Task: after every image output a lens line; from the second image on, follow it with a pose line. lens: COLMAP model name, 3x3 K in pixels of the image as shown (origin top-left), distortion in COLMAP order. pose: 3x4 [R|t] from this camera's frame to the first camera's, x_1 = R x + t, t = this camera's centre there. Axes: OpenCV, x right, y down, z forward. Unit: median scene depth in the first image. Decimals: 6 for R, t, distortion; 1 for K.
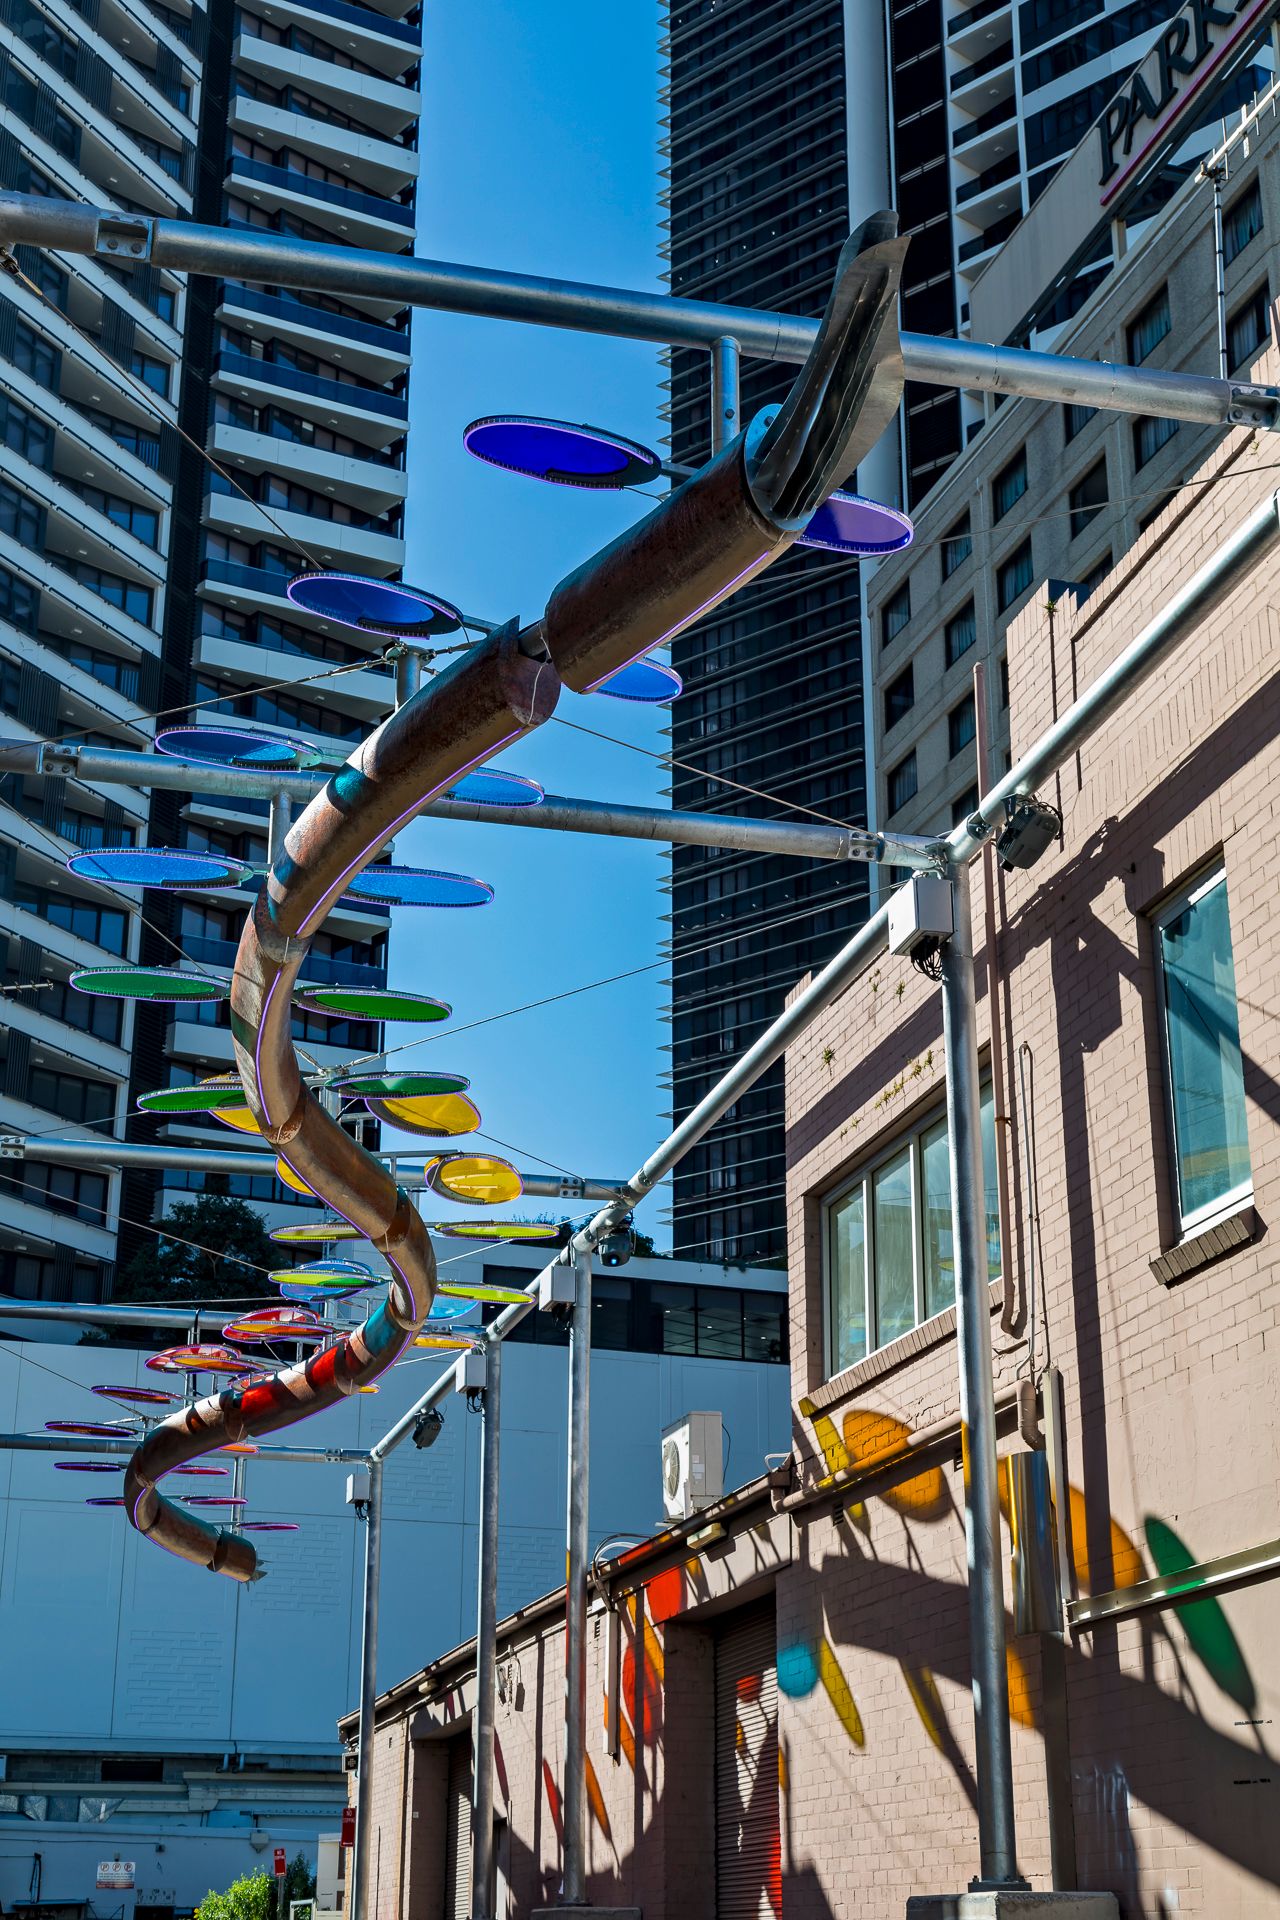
lens RADIAL K [[2607.1, 0, 650.9], [0, 2607.1, 953.6], [0, 0, 1]] dist [0.048912, -0.075778]
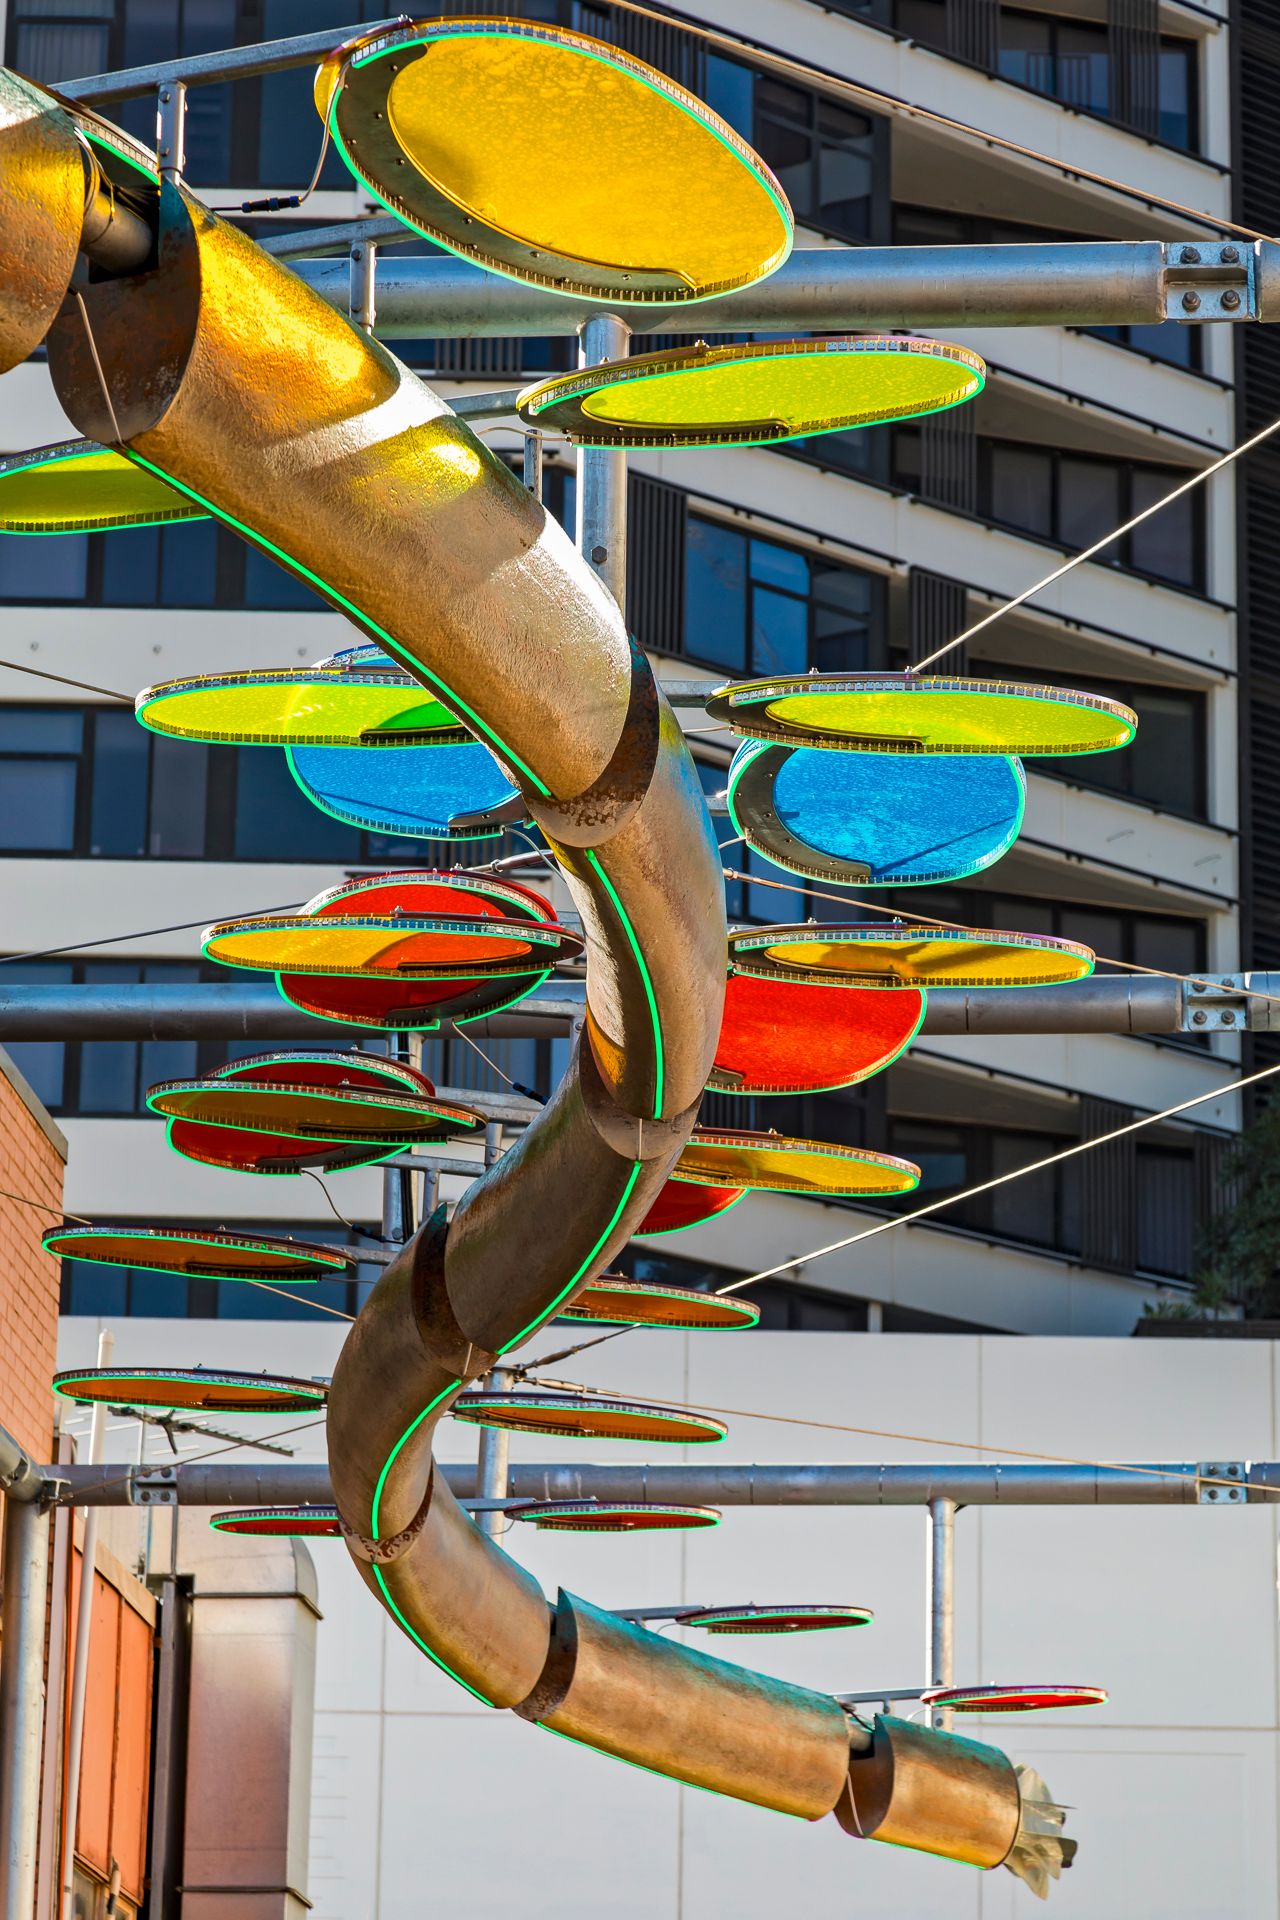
lens RADIAL K [[6172.0, 0, 596.7], [0, 6172.0, 921.2], [0, 0, 1]] dist [-0.049122, 0.952733]
pose [[0.935296, -0.083854, -0.343787, 0.033700], [0.107991, 0.992810, 0.051637, 0.032999], [0.336985, -0.085422, 0.937627, 0.114338]]
